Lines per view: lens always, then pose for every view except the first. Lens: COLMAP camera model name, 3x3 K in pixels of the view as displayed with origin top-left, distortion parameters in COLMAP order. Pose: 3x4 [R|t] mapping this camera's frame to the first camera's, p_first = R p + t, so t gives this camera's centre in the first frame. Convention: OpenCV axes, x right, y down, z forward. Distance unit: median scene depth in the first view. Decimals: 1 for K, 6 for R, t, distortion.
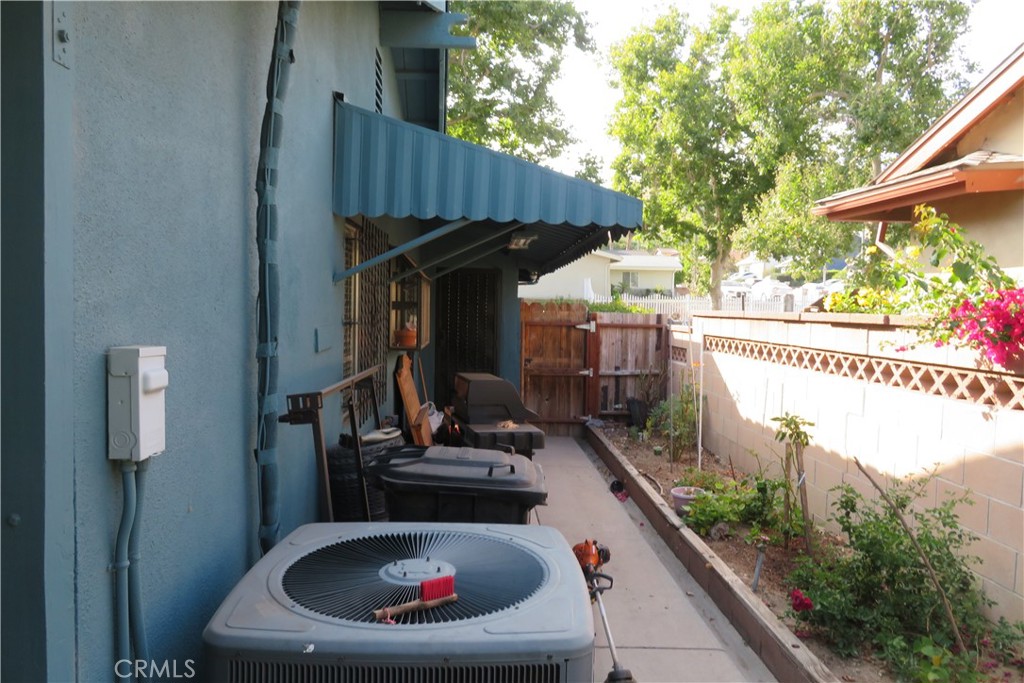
lens RADIAL K [[729.2, 0, 512.0], [0, 729.2, 341.5], [0, 0, 1]] dist [-0.015472, 0.005445]
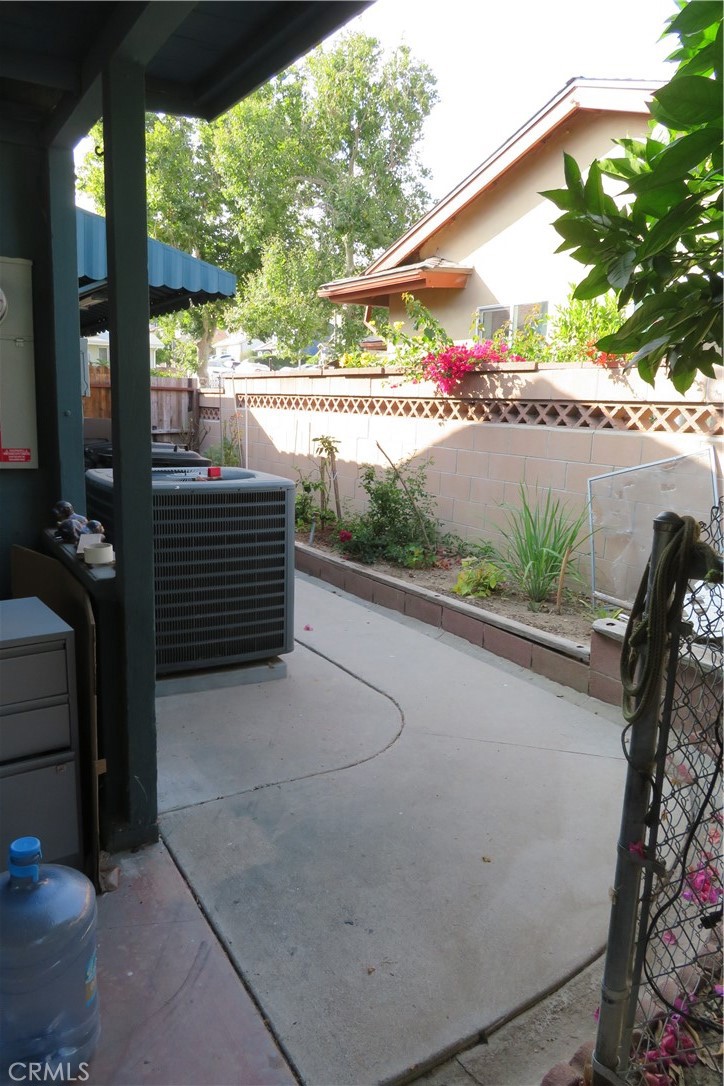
lens RADIAL K [[773.3, 0, 362.0], [0, 773.3, 543.0], [0, 0, 1]] dist [-0.015472, 0.005445]
pose [[0.882522, -0.076959, 0.463932, -0.059050], [0.008864, 0.989066, 0.147210, 0.017494], [-0.470188, -0.125804, 0.873554, -0.085422]]
